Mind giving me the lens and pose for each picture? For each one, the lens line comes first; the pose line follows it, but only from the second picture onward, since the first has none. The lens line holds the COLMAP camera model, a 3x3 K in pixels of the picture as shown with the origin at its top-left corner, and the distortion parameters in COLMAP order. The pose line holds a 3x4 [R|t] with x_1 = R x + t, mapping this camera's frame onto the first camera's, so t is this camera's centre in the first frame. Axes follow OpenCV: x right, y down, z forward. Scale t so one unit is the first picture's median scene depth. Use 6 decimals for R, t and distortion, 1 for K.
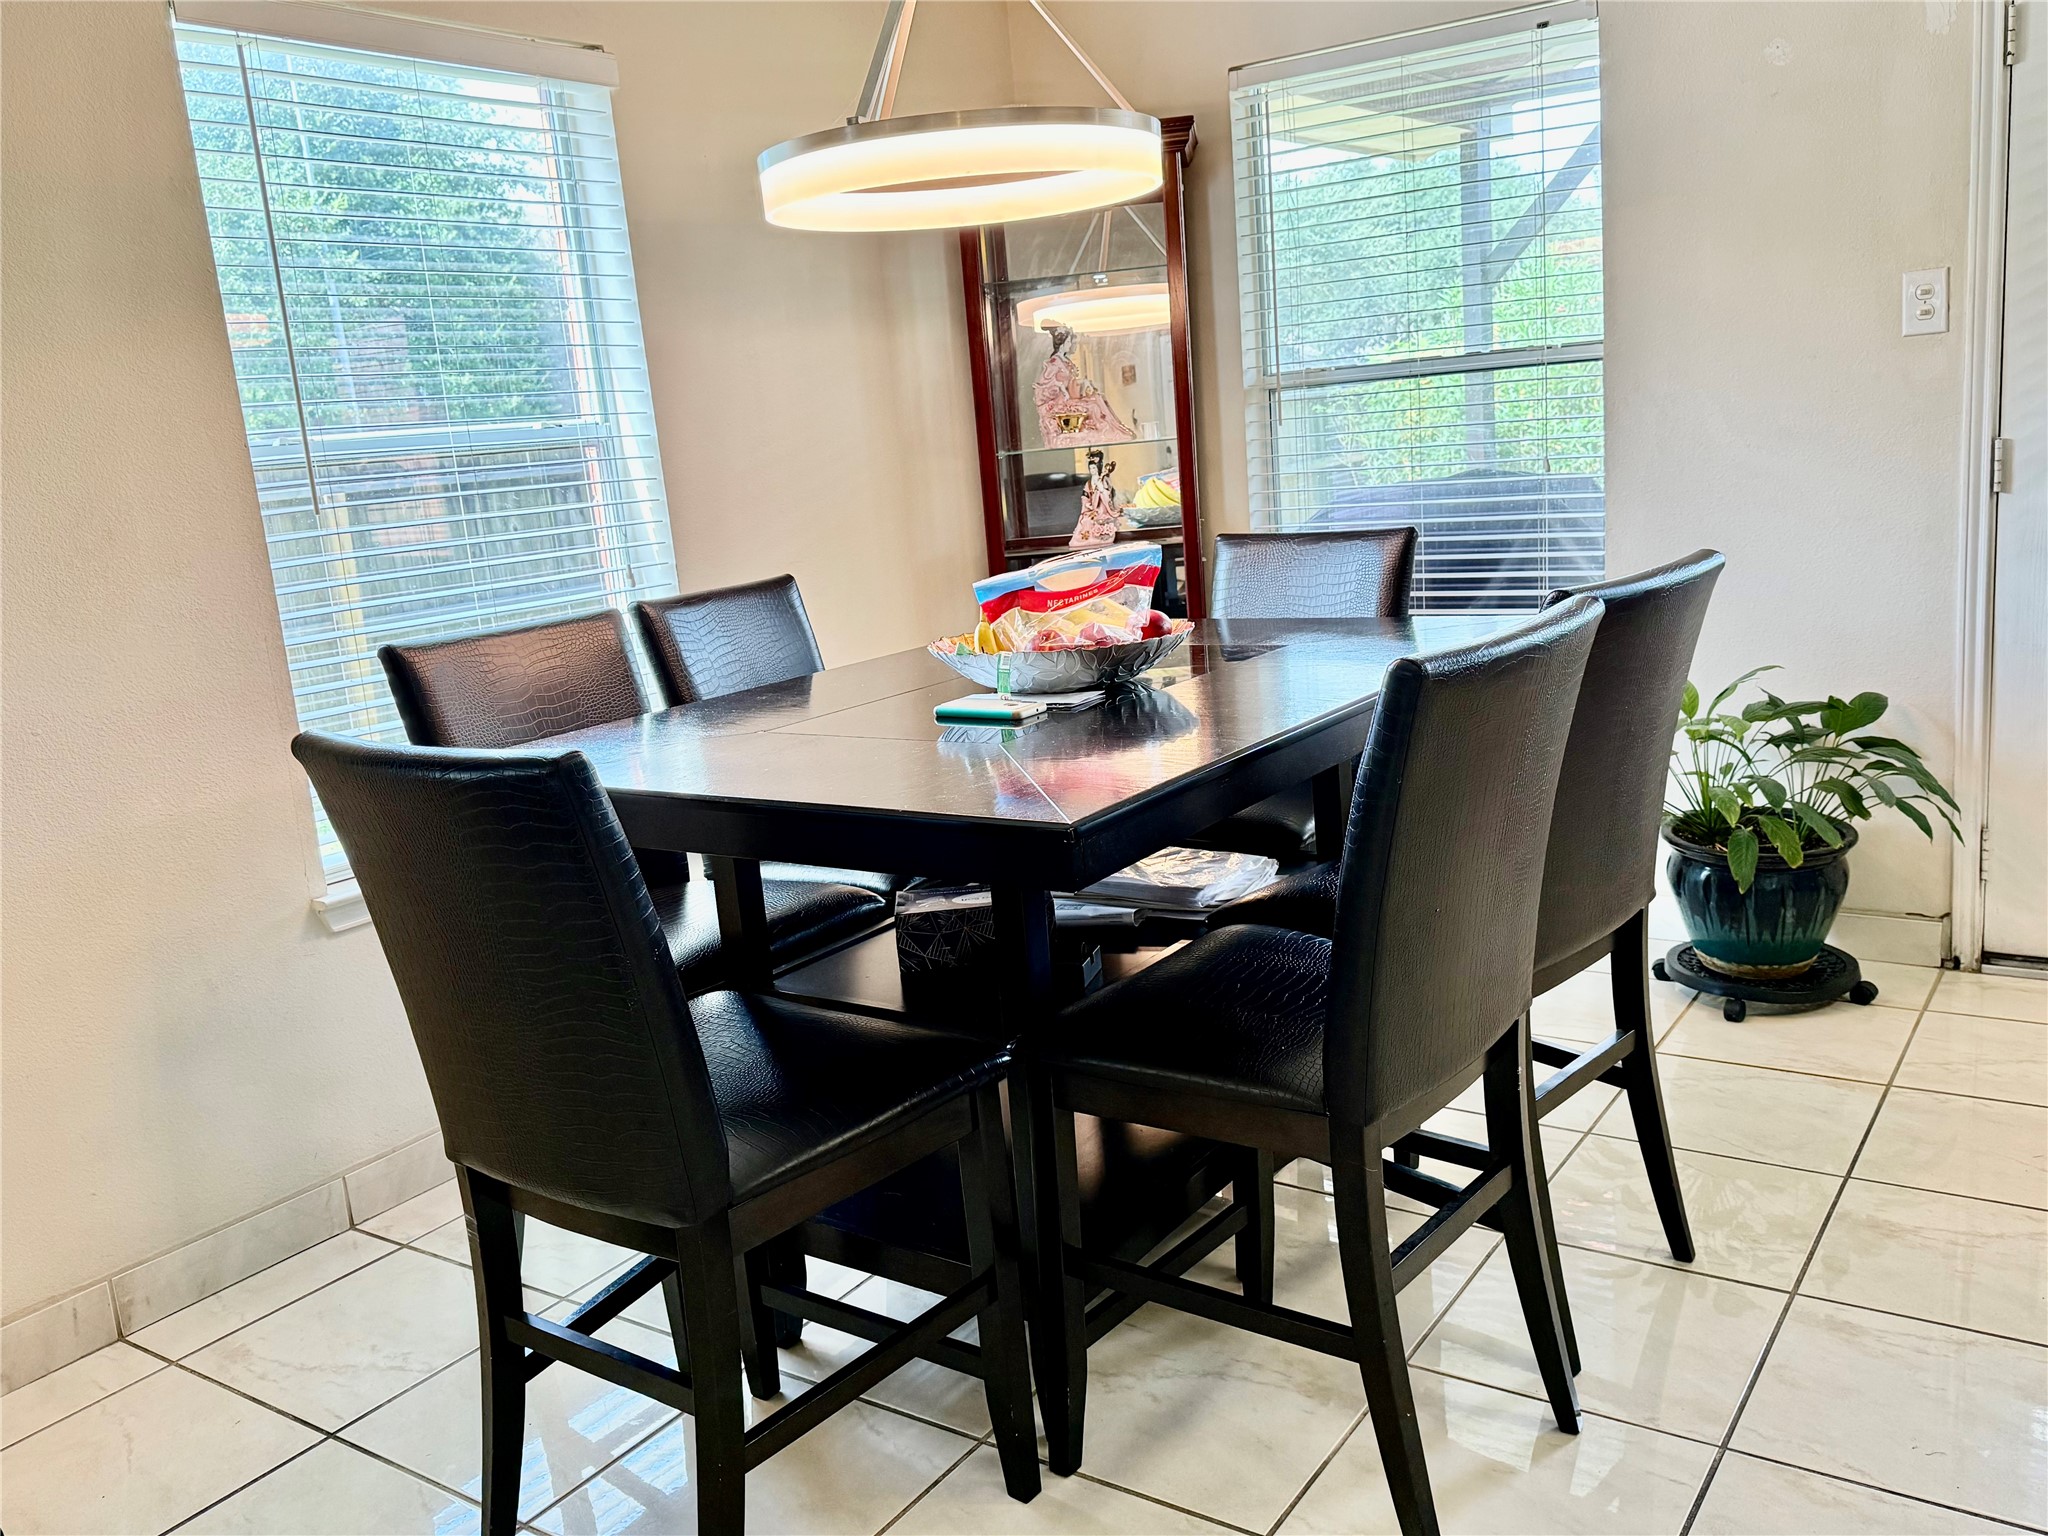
lens RADIAL K [[1670.7, 0, 1038.6], [0, 1670.7, 778.3], [0, 0, 1]] dist [0.103456, -0.193518]
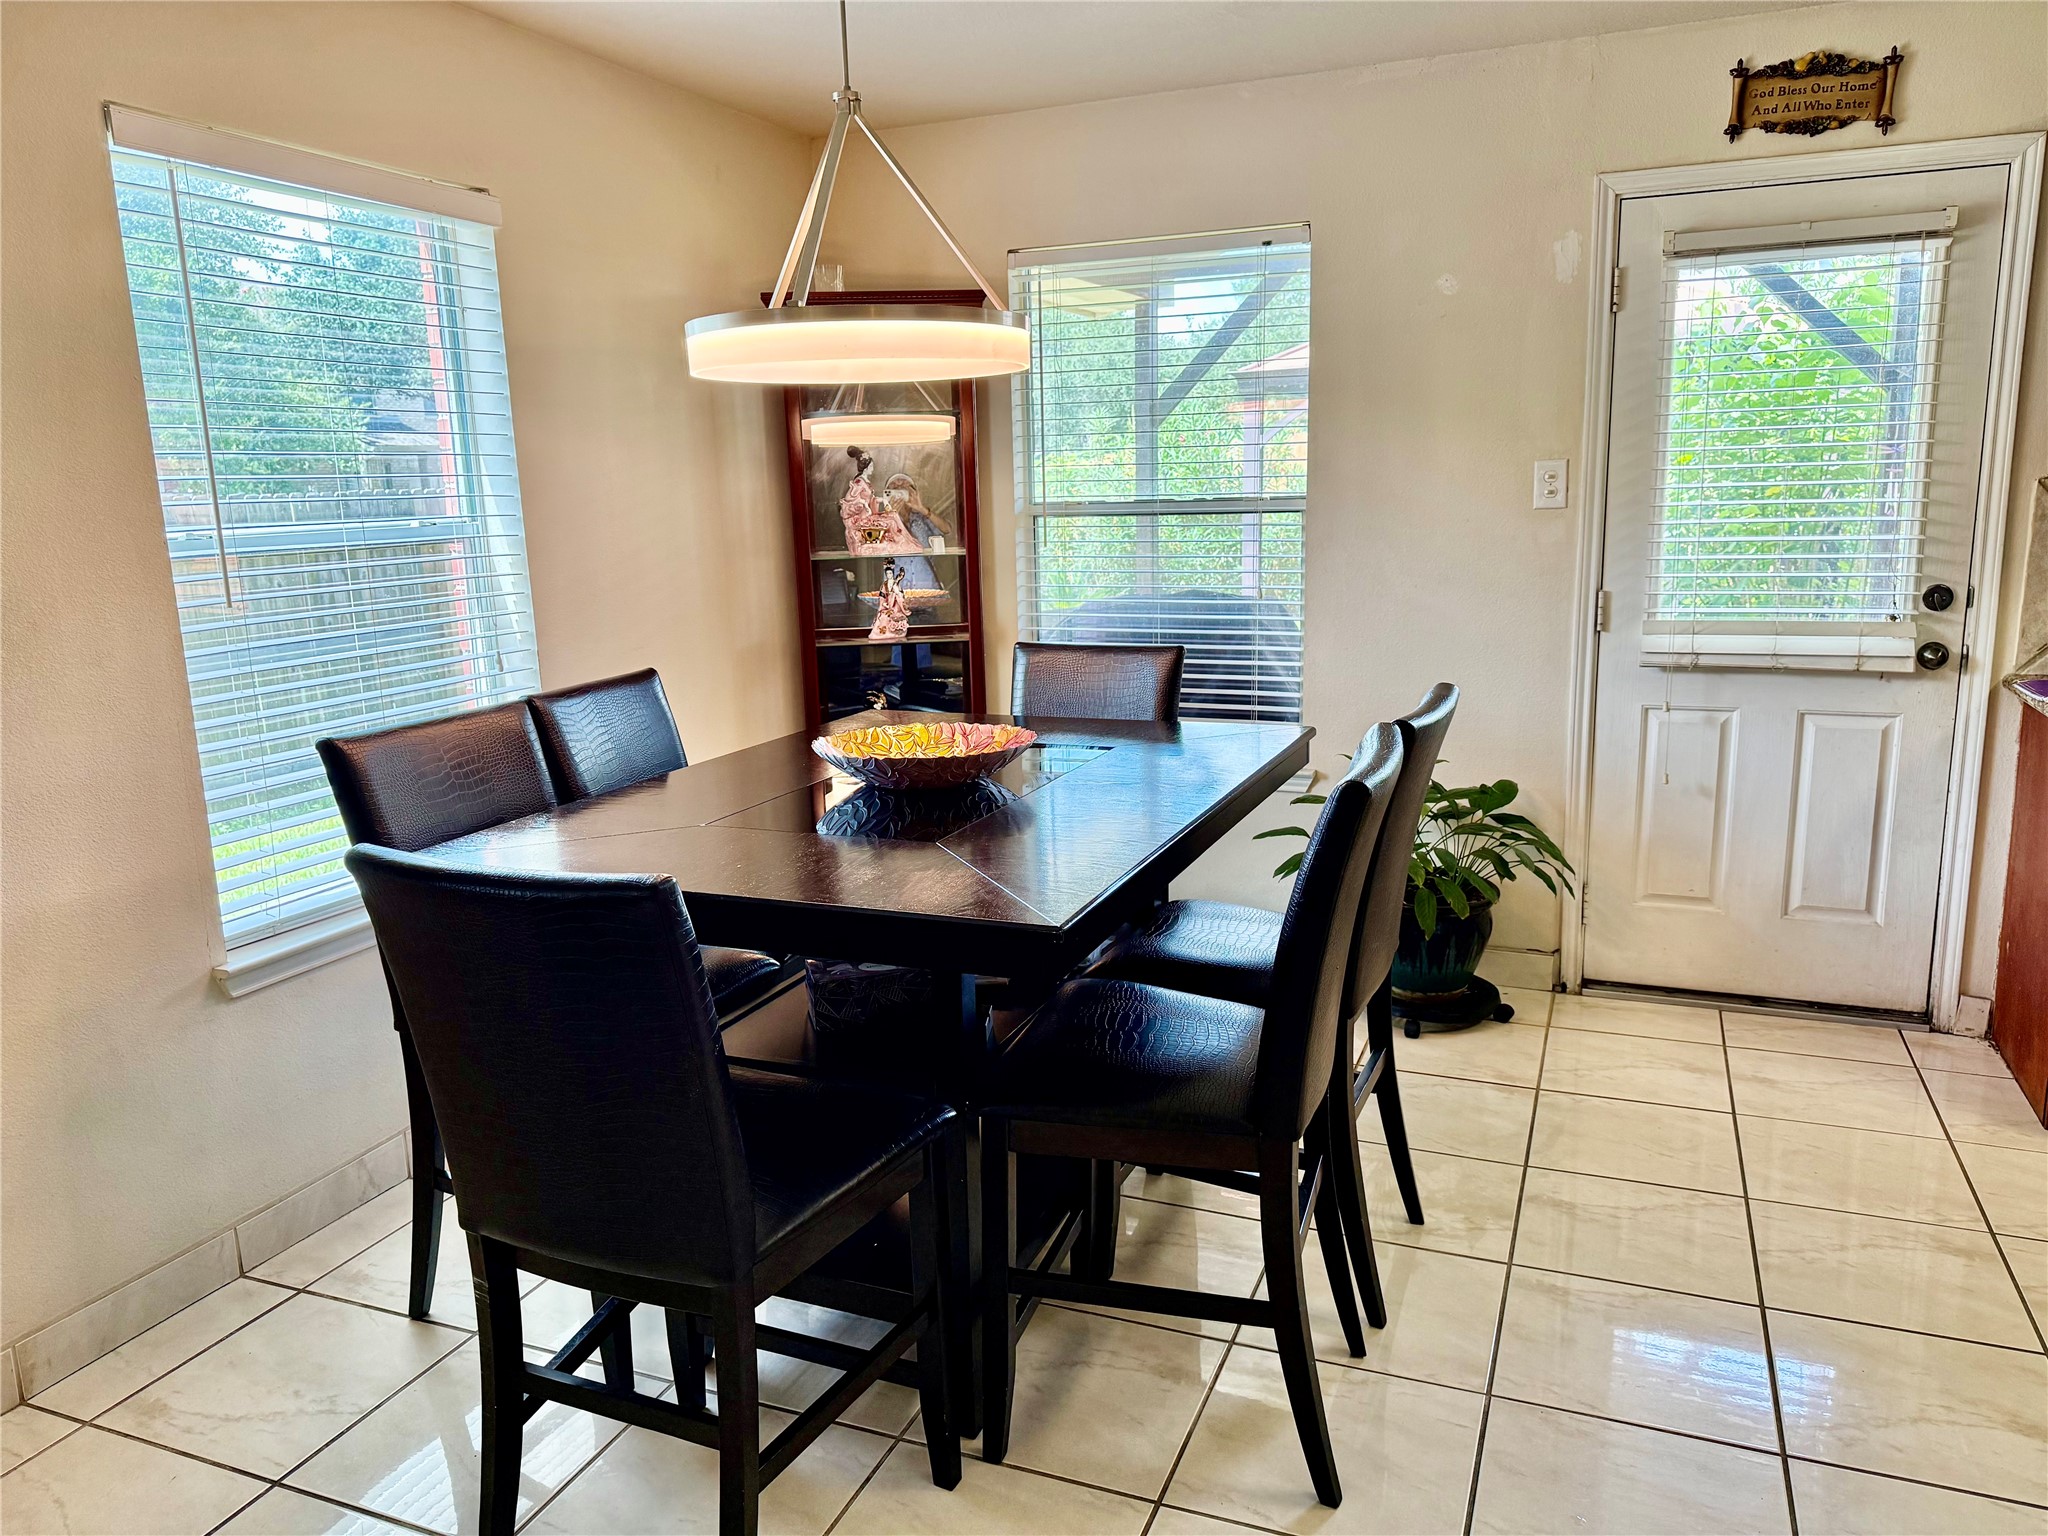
lens RADIAL K [[1439.6, 0, 1029.0], [0, 1439.6, 773.3], [0, 0, 1]] dist [0.055151, -0.068216]
pose [[0.976140, 0.012417, 0.216786, -0.118330], [-0.007762, 0.999721, -0.022314, -0.031523], [-0.217003, 0.020099, 0.975964, -0.004826]]
